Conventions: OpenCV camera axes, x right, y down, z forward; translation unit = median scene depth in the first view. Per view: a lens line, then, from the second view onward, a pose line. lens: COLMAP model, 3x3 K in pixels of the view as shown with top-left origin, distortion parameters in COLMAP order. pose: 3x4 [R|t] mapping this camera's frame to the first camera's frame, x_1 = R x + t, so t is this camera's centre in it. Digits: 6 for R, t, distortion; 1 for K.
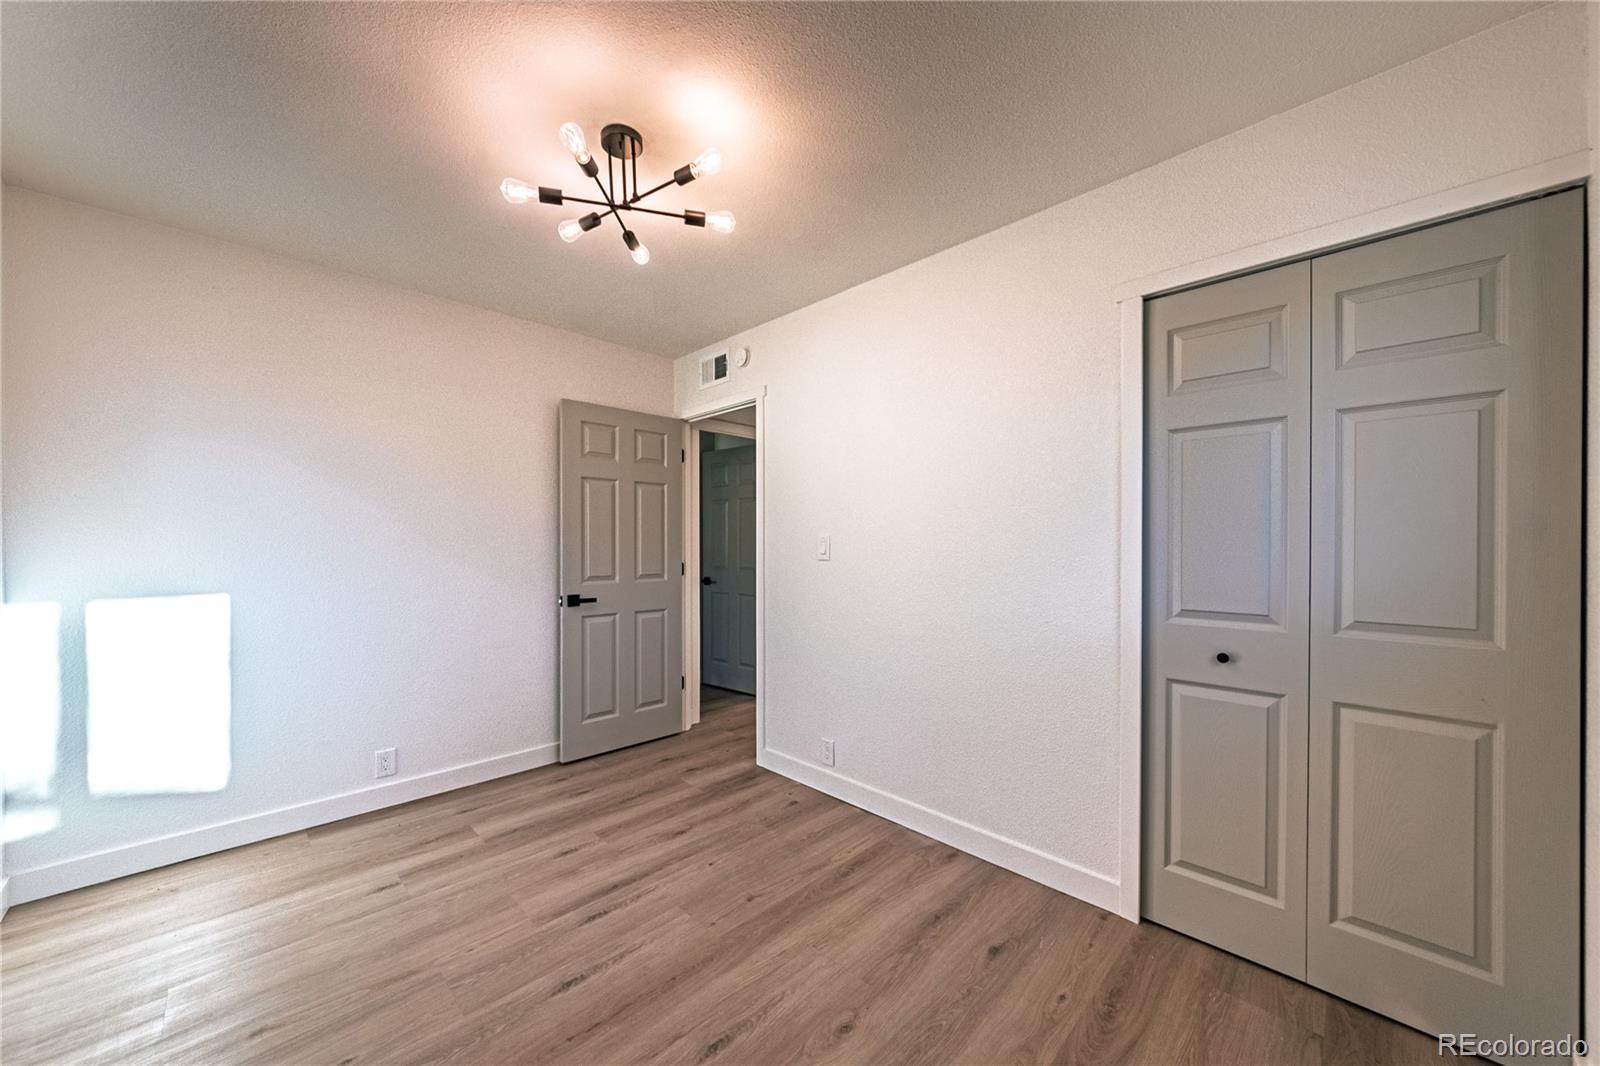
lens RADIAL K [[585.8, 0, 804.9], [0, 585.8, 537.9], [0, 0, 1]] dist [0.000412, -0.000002]
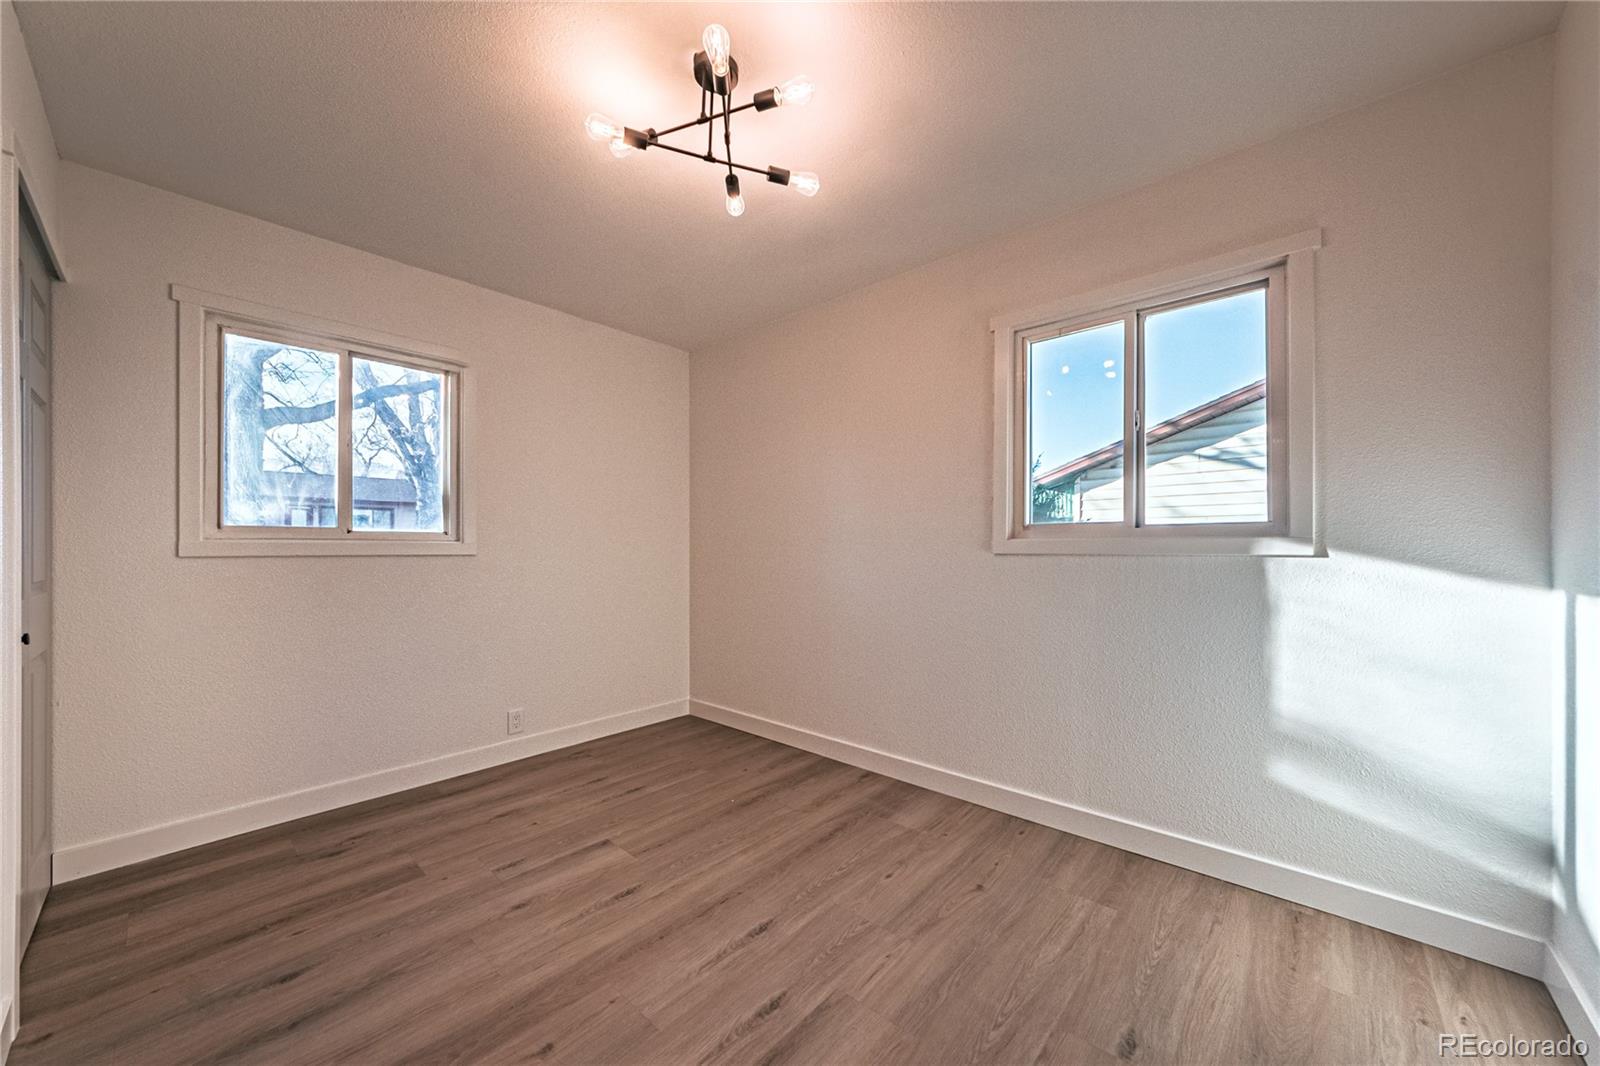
lens RADIAL K [[575.3, 0, 806.5], [0, 575.3, 548.2], [0, 0, 1]] dist [0.000168, 0.000173]
pose [[-0.998463, 0.001633, -0.055391, -0.368678], [0.001885, 0.999988, -0.004504, 0.067713], [0.055383, -0.004602, -0.998455, 1.763259]]
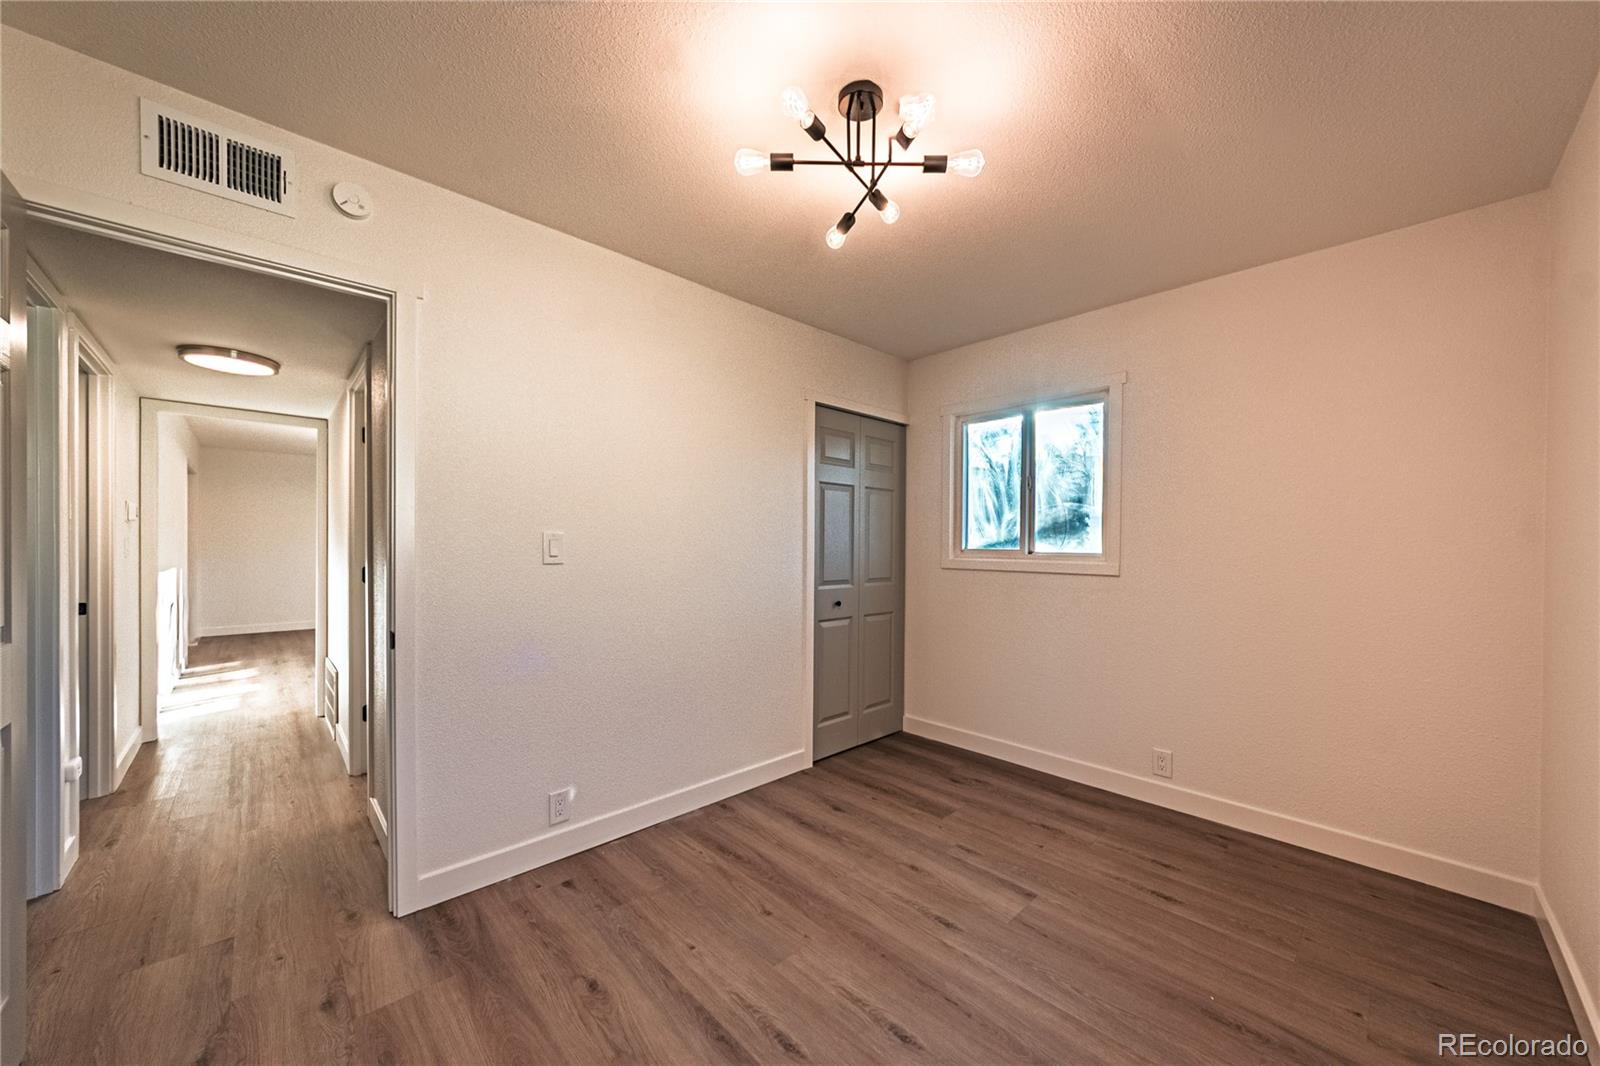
lens RADIAL K [[575.3, 0, 806.5], [0, 575.3, 548.2], [0, 0, 1]] dist [0.000168, 0.000173]
pose [[0.020593, -0.006384, 0.999768, -1.105837], [-0.014938, 0.999866, 0.006693, 0.006518], [-0.999676, -0.015072, 0.020495, 0.985423]]
